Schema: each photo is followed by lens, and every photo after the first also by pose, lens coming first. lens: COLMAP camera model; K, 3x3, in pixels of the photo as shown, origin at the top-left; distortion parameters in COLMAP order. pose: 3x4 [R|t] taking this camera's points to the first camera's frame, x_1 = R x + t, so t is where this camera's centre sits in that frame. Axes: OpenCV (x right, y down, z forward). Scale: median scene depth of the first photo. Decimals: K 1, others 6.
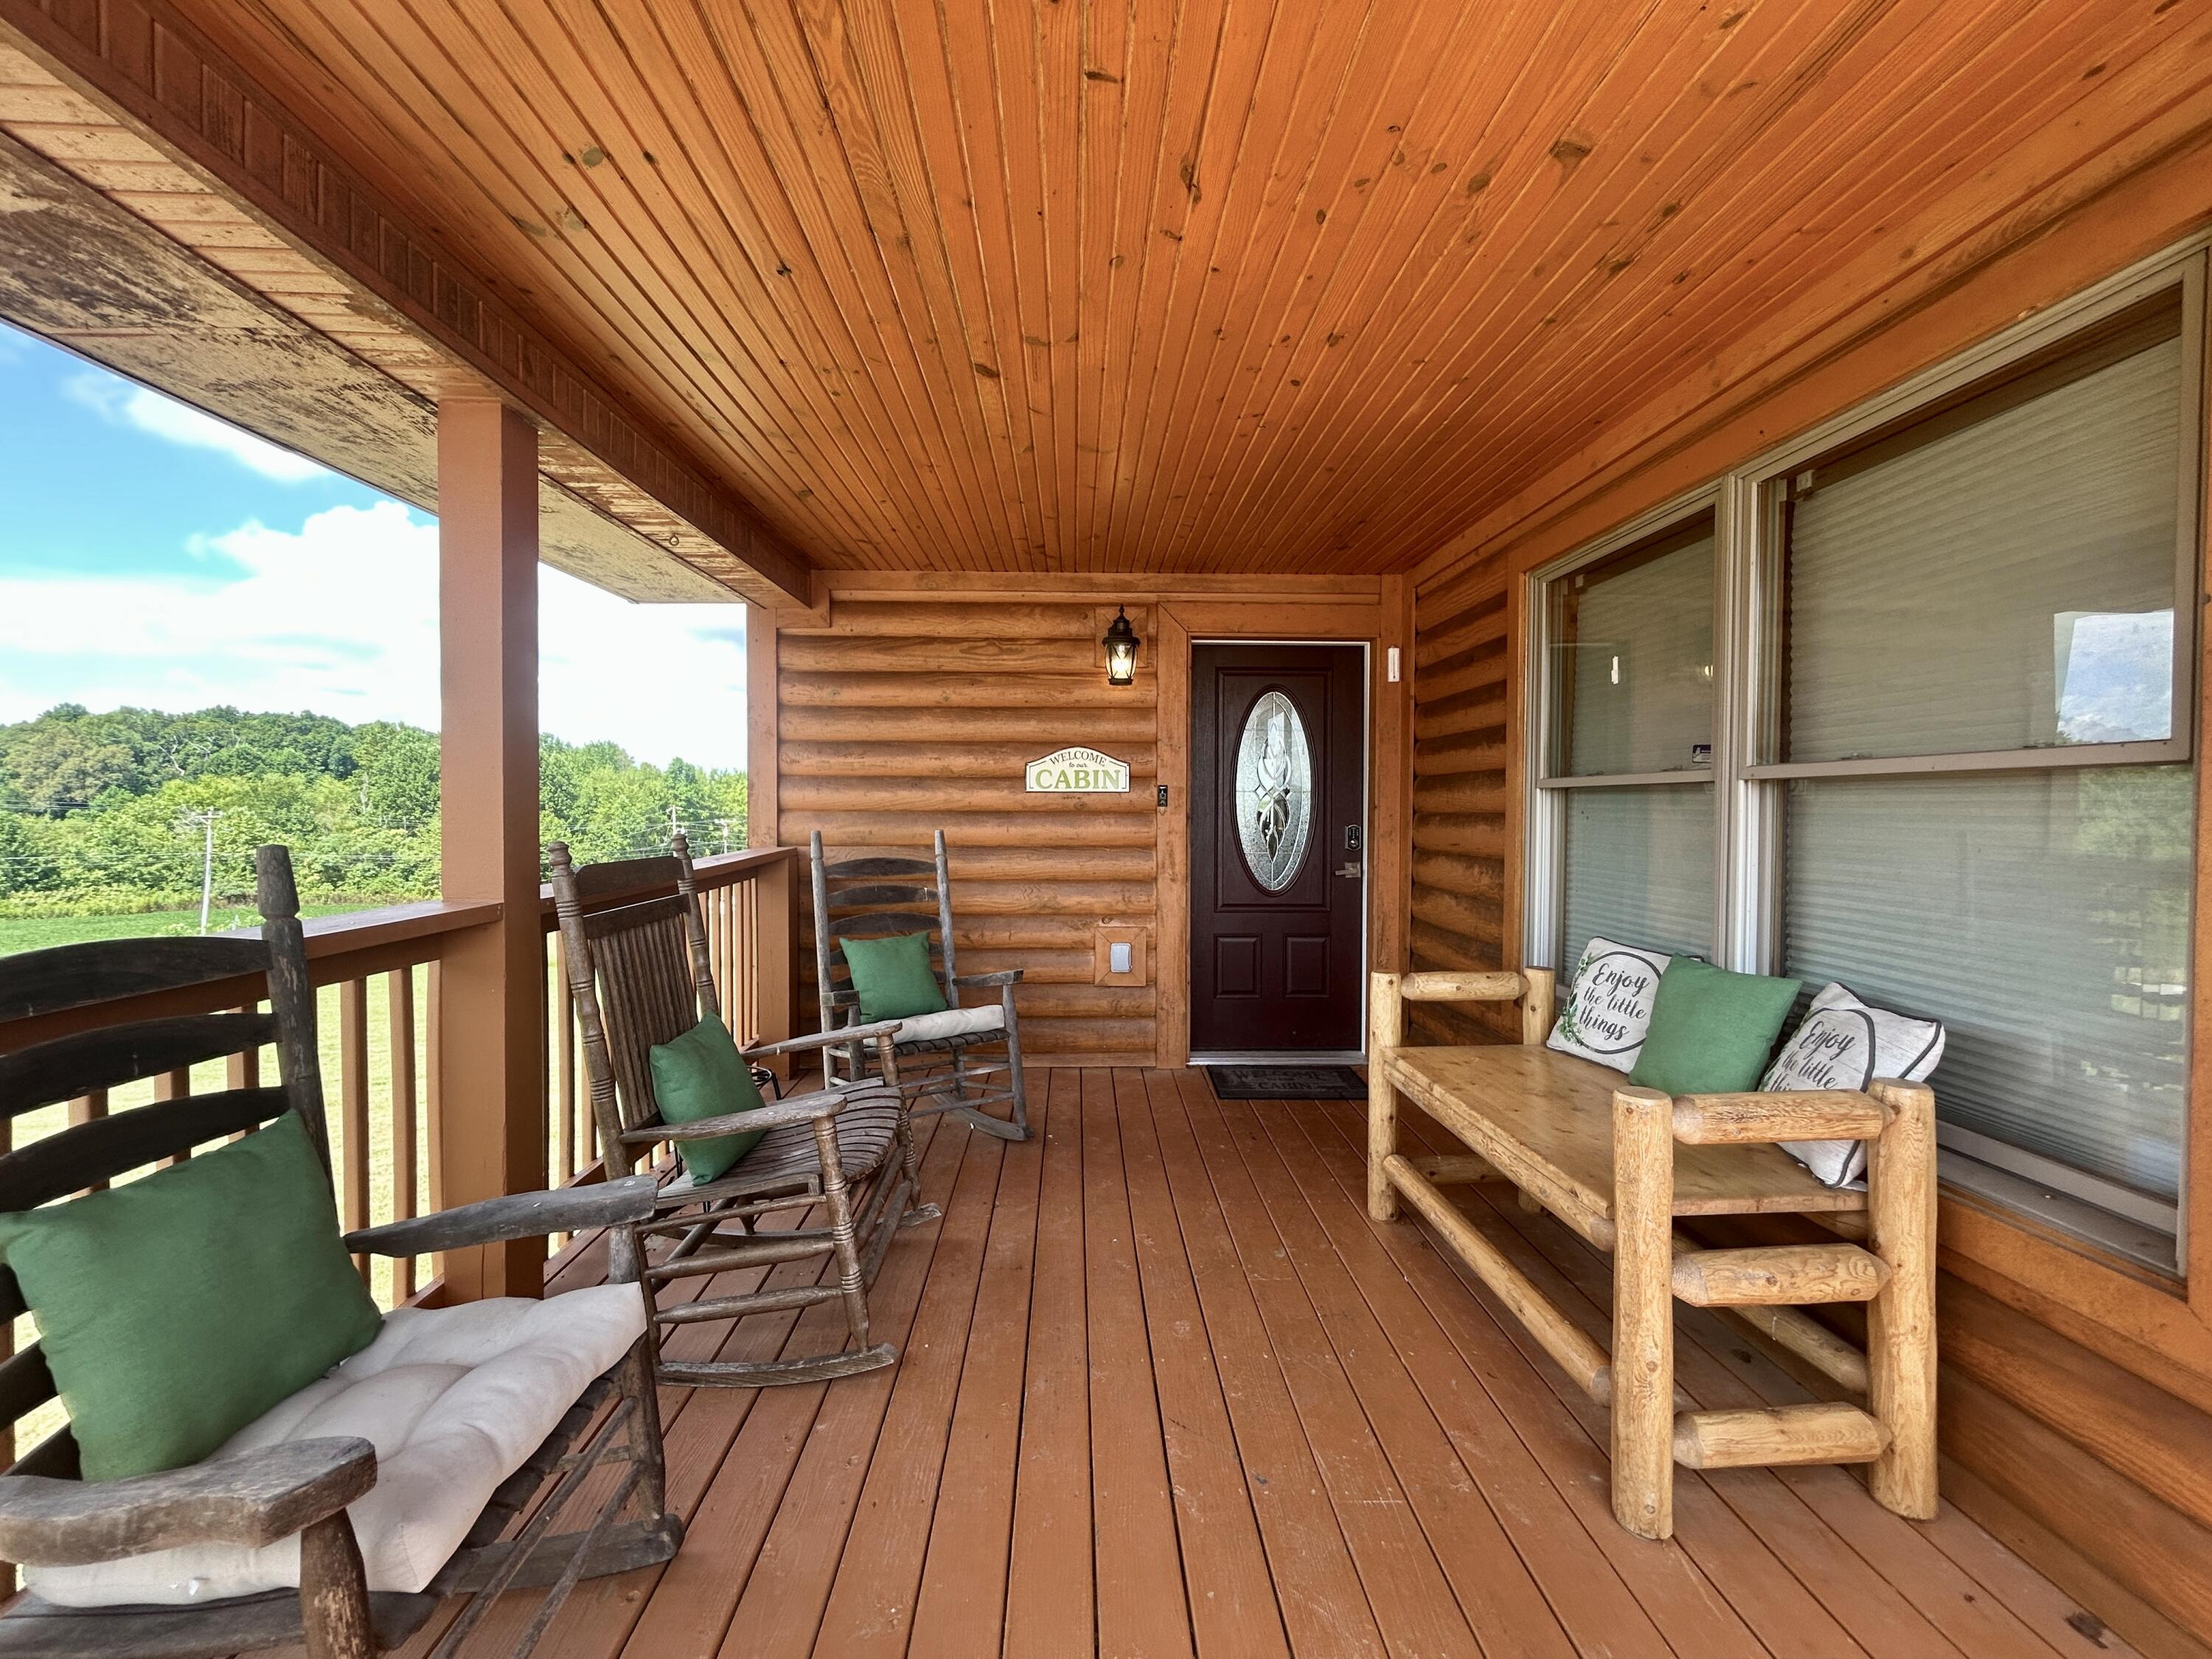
lens RADIAL K [[890.7, 0, 1106.0], [0, 890.7, 829.5], [0, 0, 1]] dist [-0.012524, 0.000291]
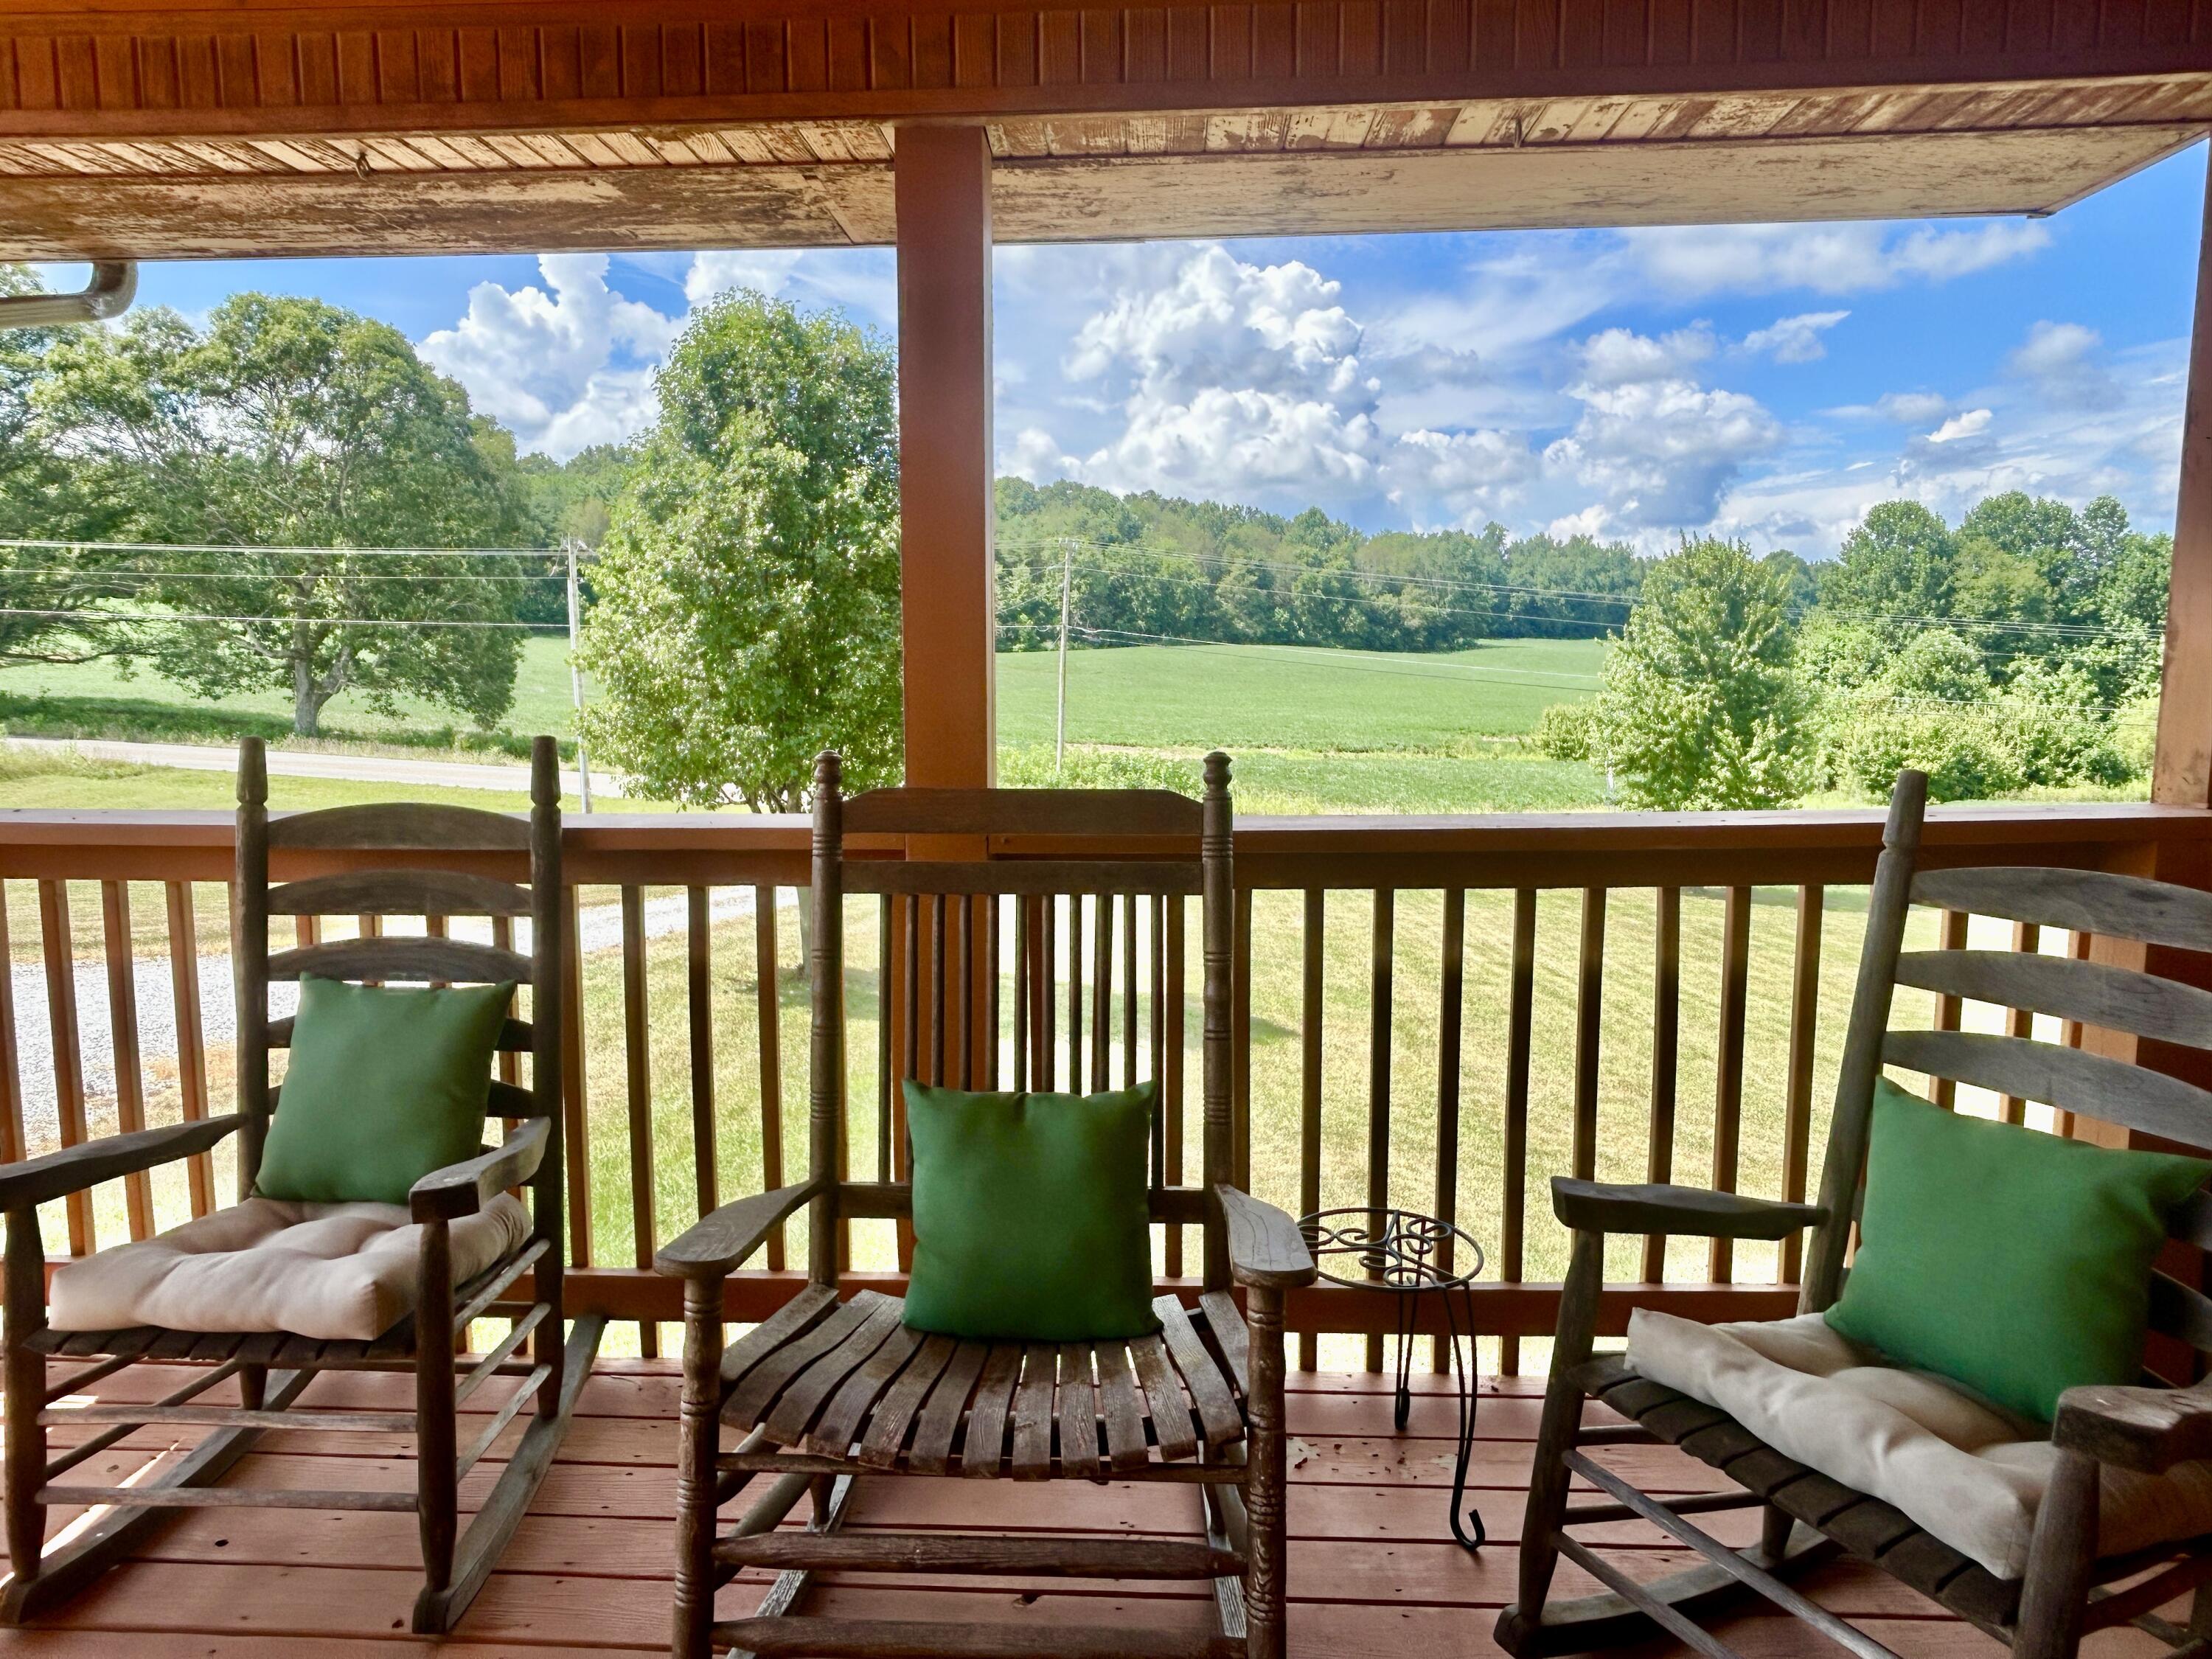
lens RADIAL K [[1501.3, 0, 1106.0], [0, 1501.3, 829.5], [0, 0, 1]] dist [-0.004118, -0.001456]
pose [[-0.039125, 0.140296, -0.989336, 0.811468], [-0.003469, 0.990069, 0.140537, -0.123519], [0.999228, 0.008930, -0.038250, 1.656911]]
